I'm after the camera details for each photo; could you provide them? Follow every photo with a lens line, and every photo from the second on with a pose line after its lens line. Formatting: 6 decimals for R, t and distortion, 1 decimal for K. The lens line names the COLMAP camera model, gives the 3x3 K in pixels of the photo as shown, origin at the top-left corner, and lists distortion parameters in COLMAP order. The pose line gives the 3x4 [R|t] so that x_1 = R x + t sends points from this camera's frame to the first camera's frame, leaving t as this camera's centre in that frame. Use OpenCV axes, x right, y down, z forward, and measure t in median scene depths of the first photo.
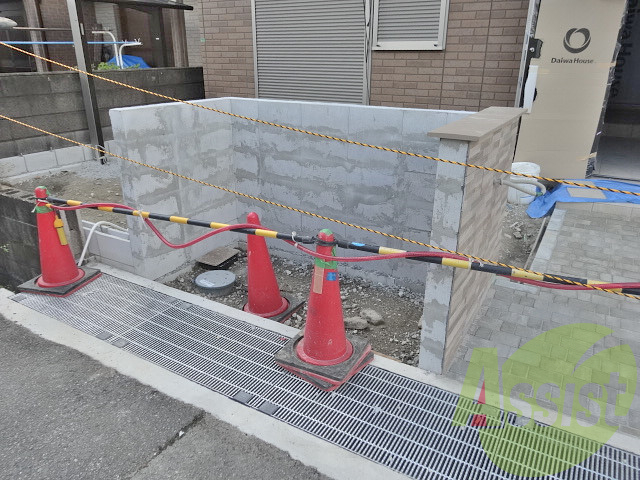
lens RADIAL K [[473.0, 0, 322.1], [0, 473.0, 240.2], [0, 0, 1]] dist [-0.004445, -0.000432]
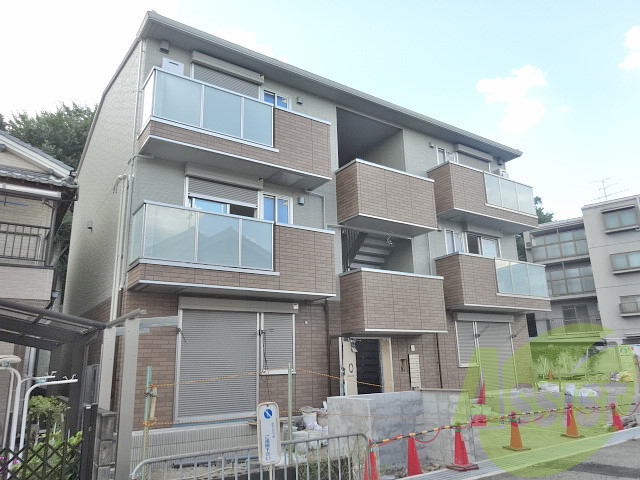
lens RADIAL K [[473.0, 0, 320.1], [0, 473.0, 240.1], [0, 0, 1]] dist [-0.004445, -0.000432]
pose [[0.431503, 0.221787, 0.874423, -1.692544], [0.359059, 0.846995, -0.392016, -0.066132], [-0.827576, 0.483125, 0.285846, 0.081888]]
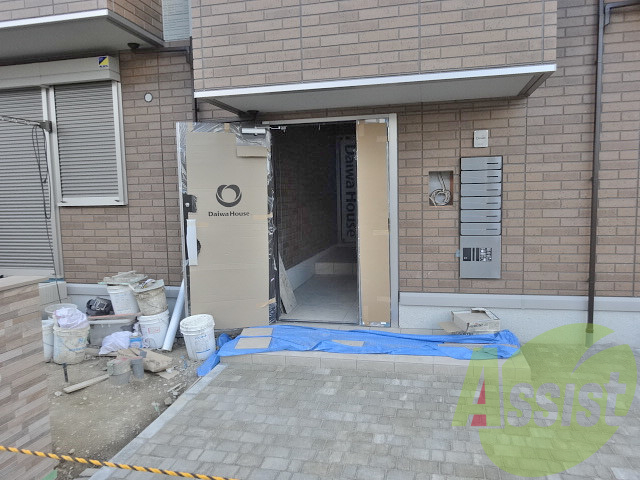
lens RADIAL K [[473.0, 0, 319.5], [0, 473.0, 241.7], [0, 0, 1]] dist [-0.004445, -0.000432]
pose [[0.955559, -0.048771, 0.290739, 0.381899], [0.127776, 0.957288, -0.259371, -0.027314], [-0.265671, 0.284994, 0.920976, 0.015502]]
